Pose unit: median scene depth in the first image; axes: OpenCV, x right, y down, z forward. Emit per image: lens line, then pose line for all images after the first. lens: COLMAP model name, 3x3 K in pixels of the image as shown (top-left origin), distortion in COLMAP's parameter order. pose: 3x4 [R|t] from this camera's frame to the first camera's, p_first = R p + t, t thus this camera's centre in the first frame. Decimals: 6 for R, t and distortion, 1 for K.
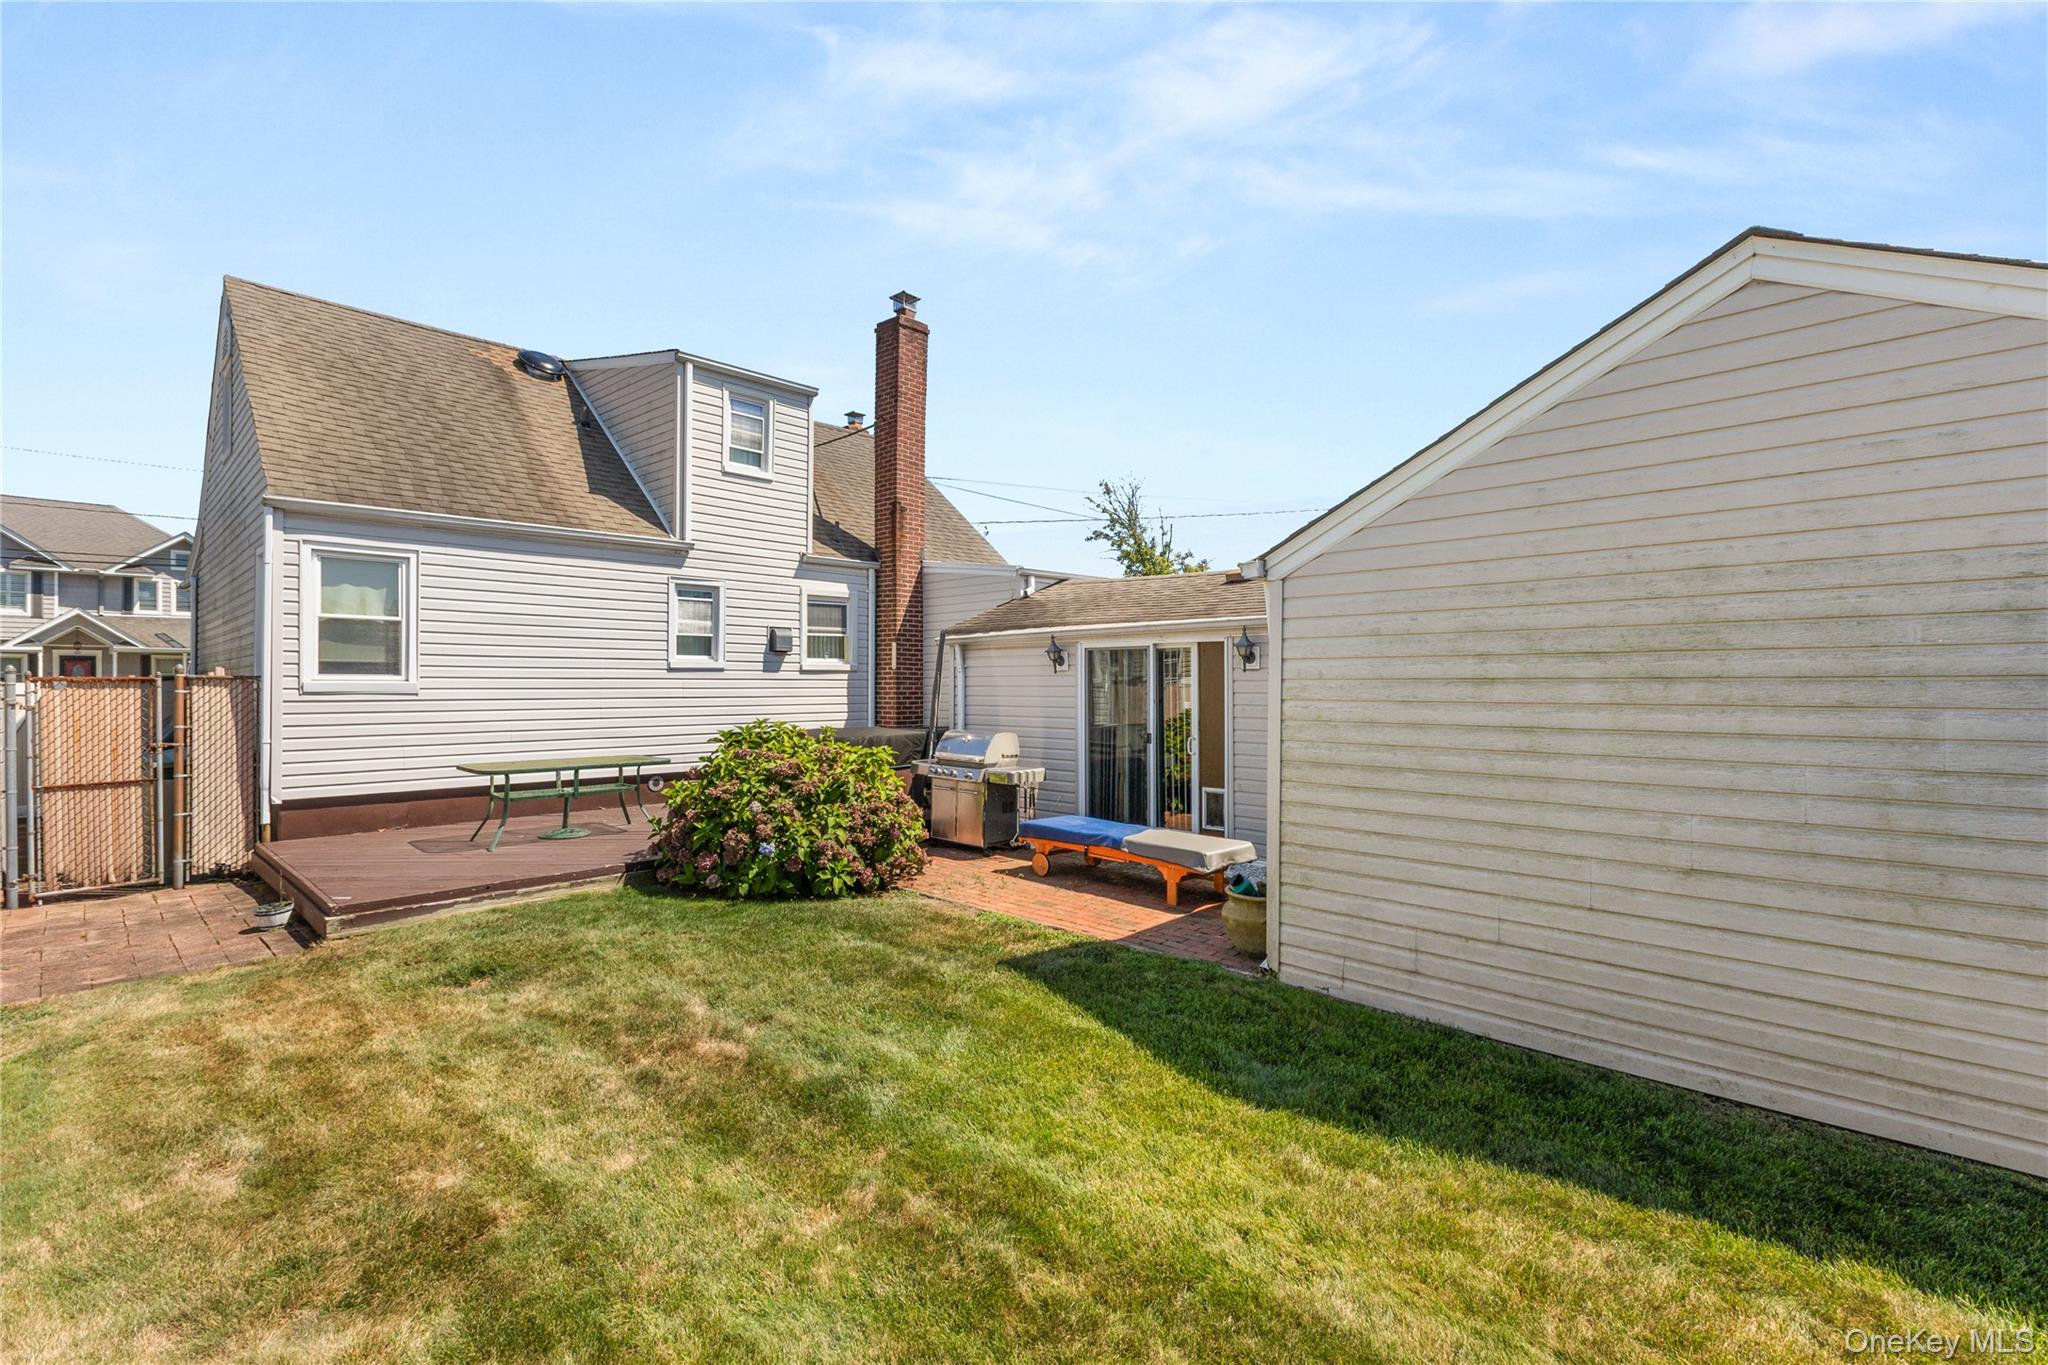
lens RADIAL K [[943.1, 0, 1031.1], [0, 943.1, 675.8], [0, 0, 1]] dist [-0.007044, -0.000298]
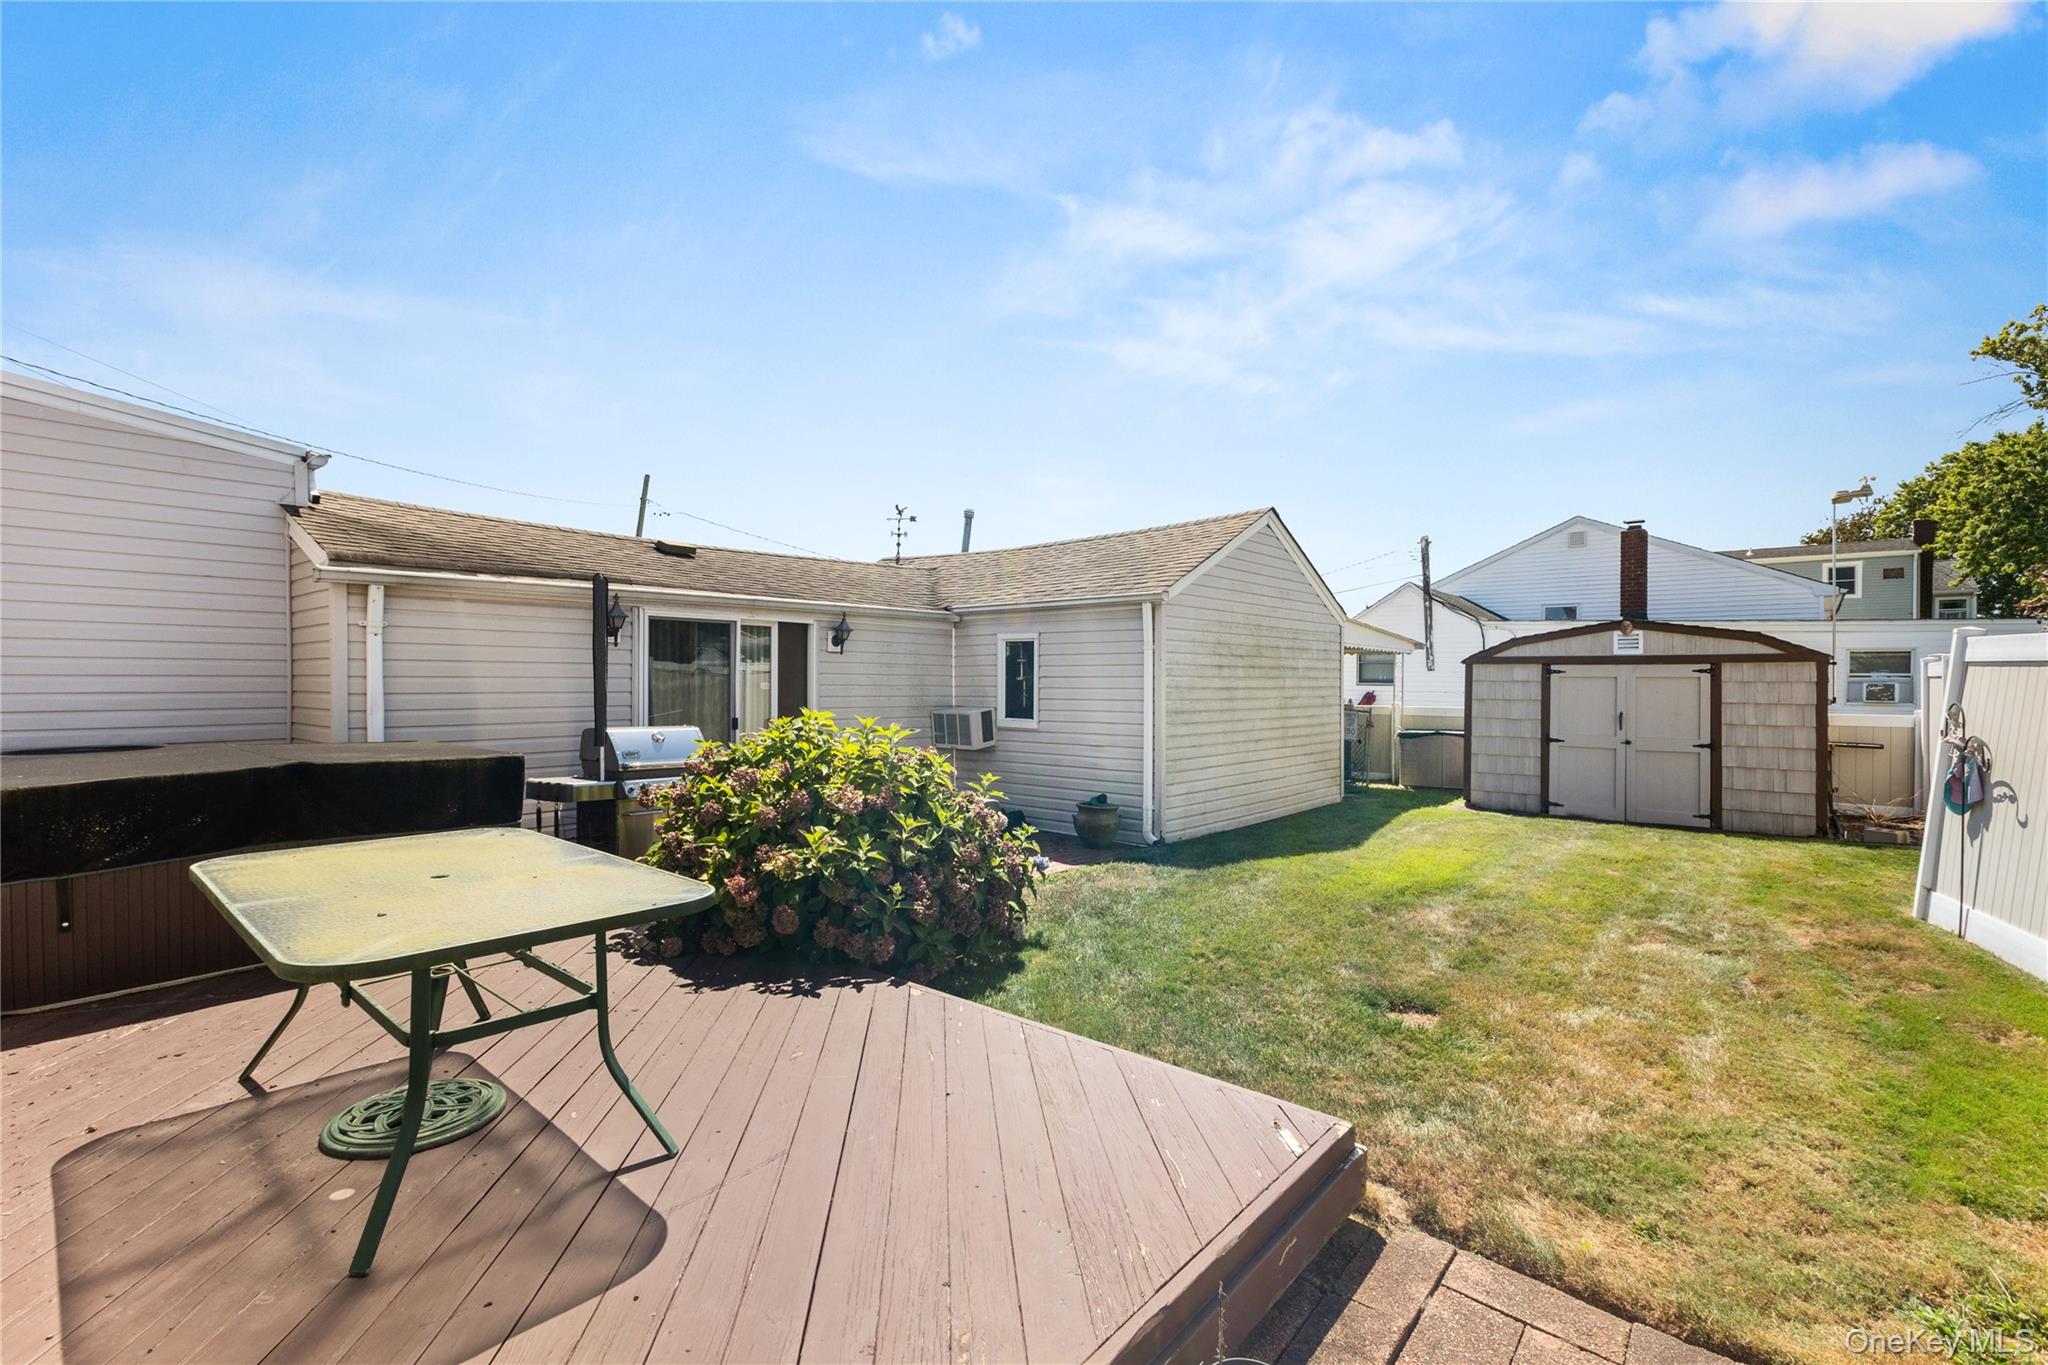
lens RADIAL K [[943.1, 0, 1031.1], [0, 943.1, 675.8], [0, 0, 1]] dist [-0.007044, -0.000298]
pose [[-0.100355, 0.006187, 0.994932, -0.847163], [-0.012682, 0.999891, -0.007497, 0.025025], [-0.994871, -0.013370, -0.100266, 0.866299]]
